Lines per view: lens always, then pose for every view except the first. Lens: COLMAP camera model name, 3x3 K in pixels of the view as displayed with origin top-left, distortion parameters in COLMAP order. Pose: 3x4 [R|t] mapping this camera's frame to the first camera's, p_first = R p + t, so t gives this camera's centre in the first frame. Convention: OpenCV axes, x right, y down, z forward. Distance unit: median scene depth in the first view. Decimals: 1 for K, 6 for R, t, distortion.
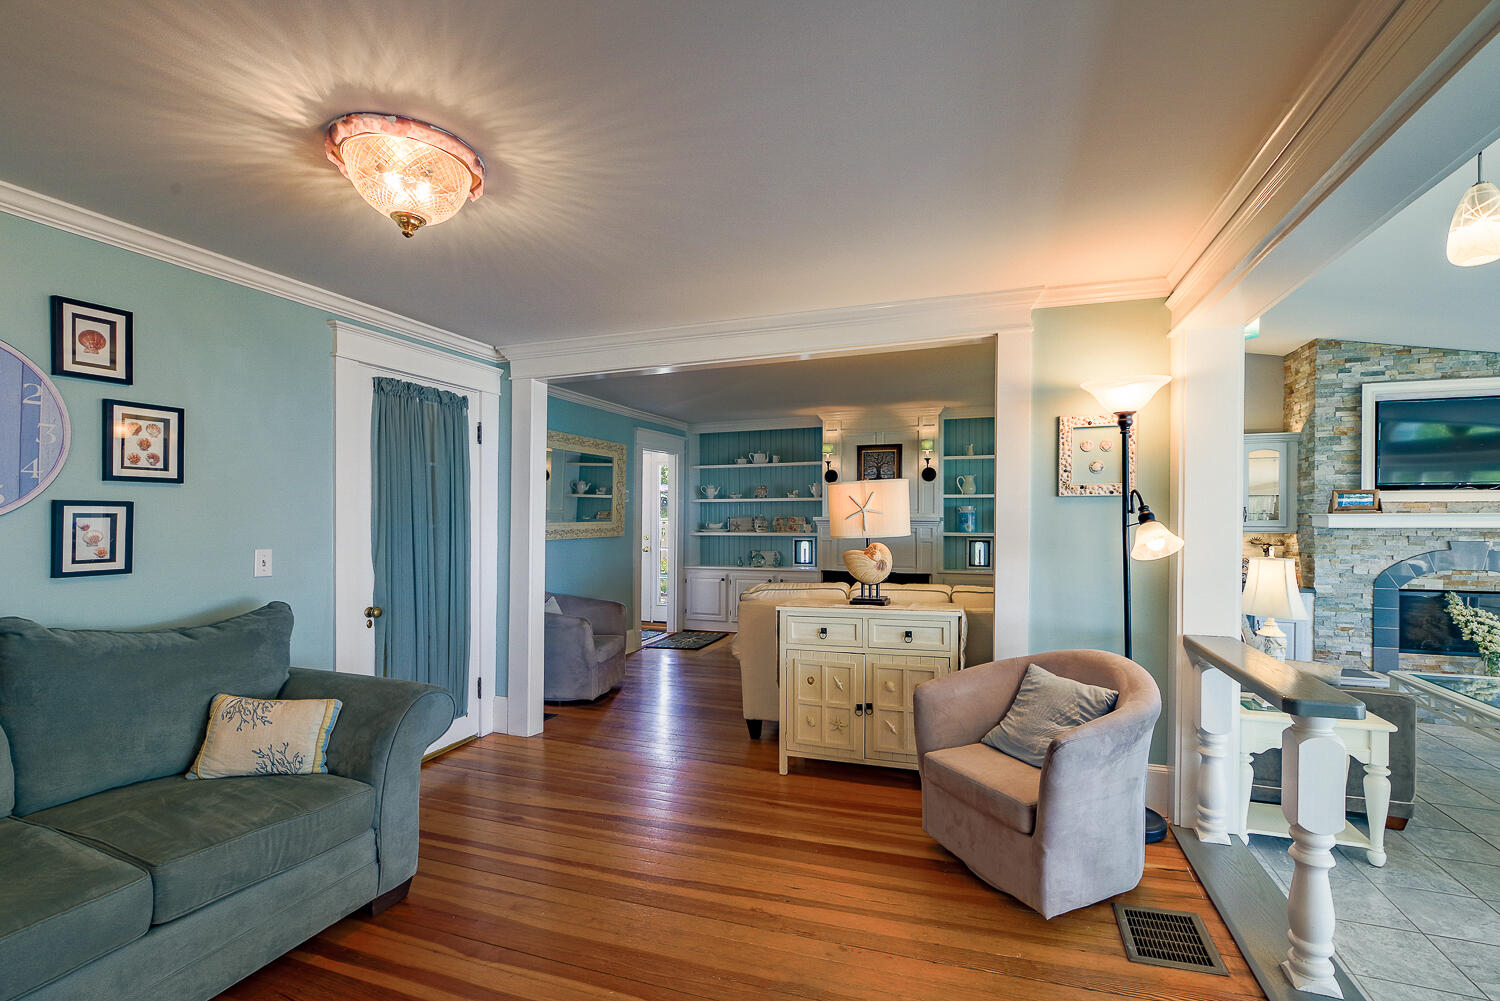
lens RADIAL K [[661.6, 0, 758.0], [0, 661.6, 511.2], [0, 0, 1]] dist [-0.003401, 0.001217]
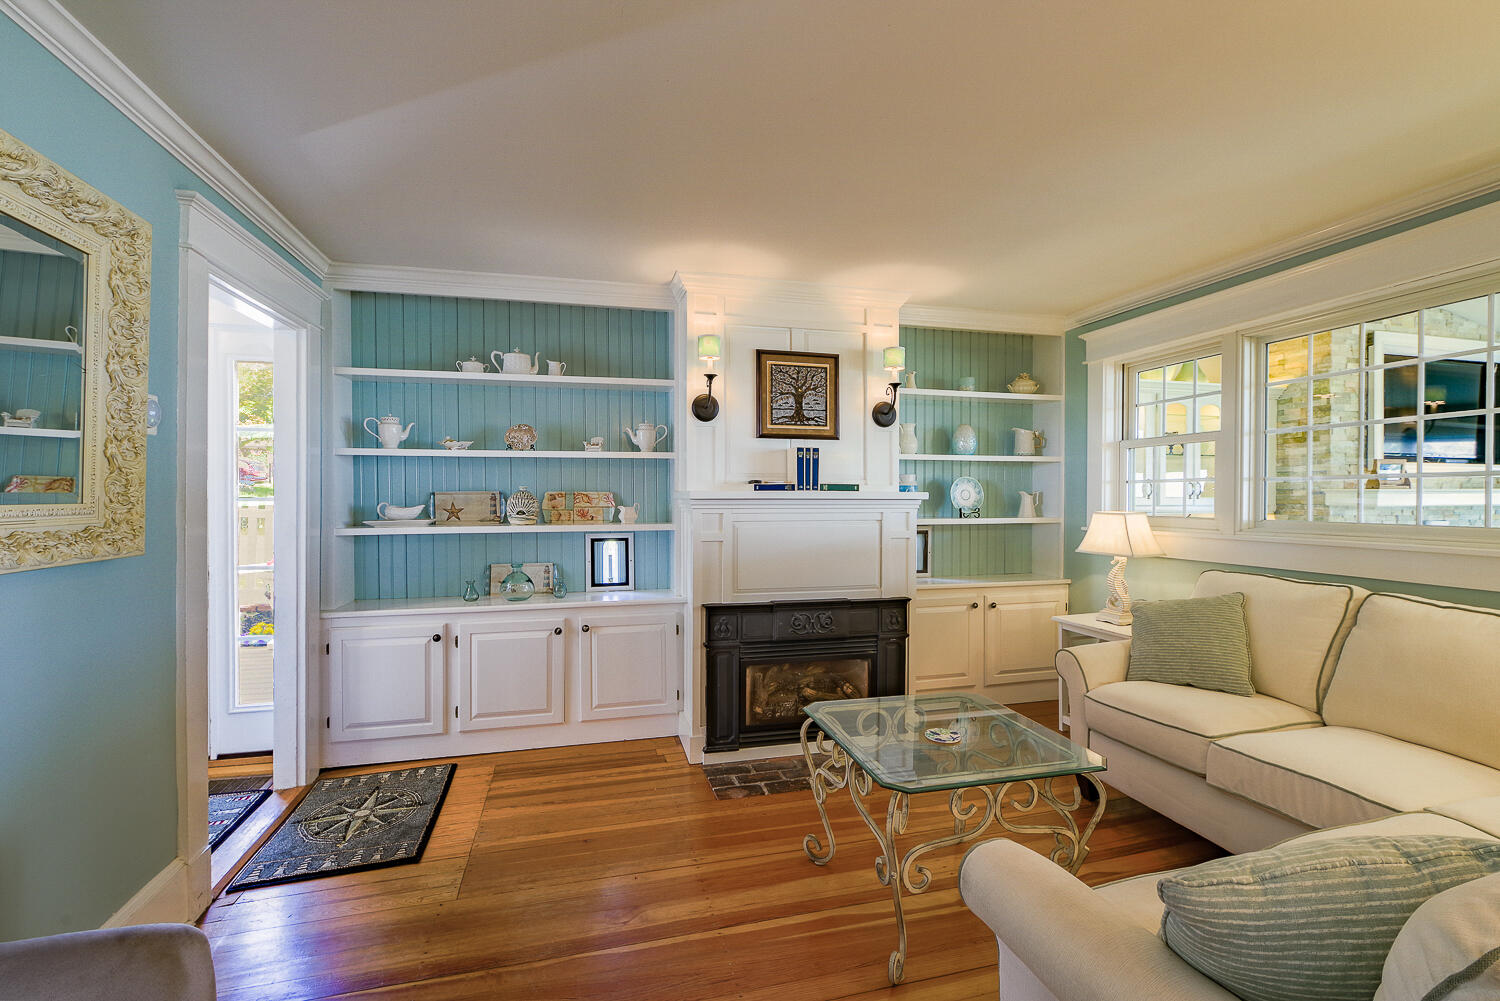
lens RADIAL K [[661.6, 0, 745.2], [0, 661.6, 504.8], [0, 0, 1]] dist [-0.003401, 0.001217]
pose [[0.826937, -0.005515, 0.562268, -0.126280], [-0.008718, 0.999706, 0.022627, 0.006306], [-0.562228, -0.023612, 0.826645, 0.534222]]
